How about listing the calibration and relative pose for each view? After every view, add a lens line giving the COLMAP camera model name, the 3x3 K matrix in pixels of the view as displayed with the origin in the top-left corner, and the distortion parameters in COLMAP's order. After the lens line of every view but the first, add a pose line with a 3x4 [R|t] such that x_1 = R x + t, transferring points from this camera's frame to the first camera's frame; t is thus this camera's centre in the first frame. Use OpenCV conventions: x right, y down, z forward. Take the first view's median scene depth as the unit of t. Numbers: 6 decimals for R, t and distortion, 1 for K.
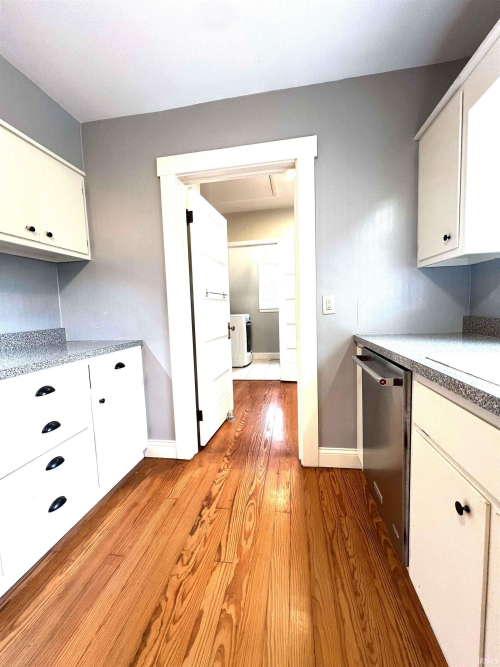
lens RADIAL K [[267.5, 0, 249.9], [0, 267.5, 333.7], [0, 0, 1]] dist [-0.001519, 0.000524]
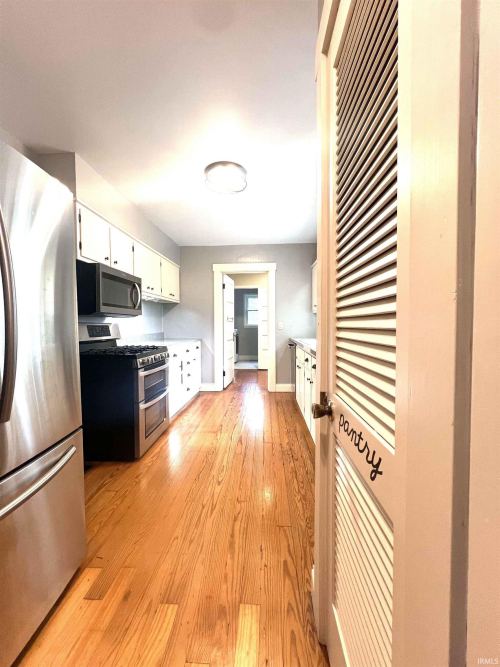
lens RADIAL K [[267.5, 0, 251.6], [0, 267.5, 332.1], [0, 0, 1]] dist [-0.001519, 0.000524]
pose [[0.994053, 0.027349, 0.105402, -0.225112], [-0.020366, 0.997560, -0.066772, 0.117554], [-0.106971, 0.064228, 0.992185, -1.380311]]
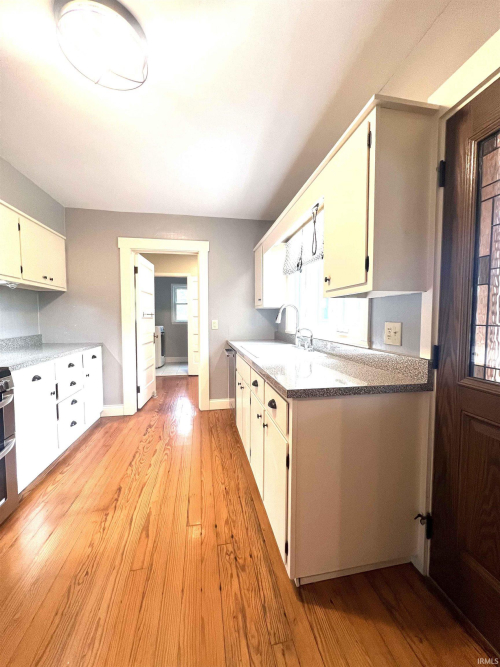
lens RADIAL K [[267.5, 0, 250.7], [0, 267.5, 332.8], [0, 0, 1]] dist [-0.001519, 0.000524]
pose [[0.941059, 0.017027, 0.337813, -0.109231], [-0.002564, 0.999063, -0.043214, 0.032526], [-0.338232, 0.039801, 0.940221, -0.863882]]
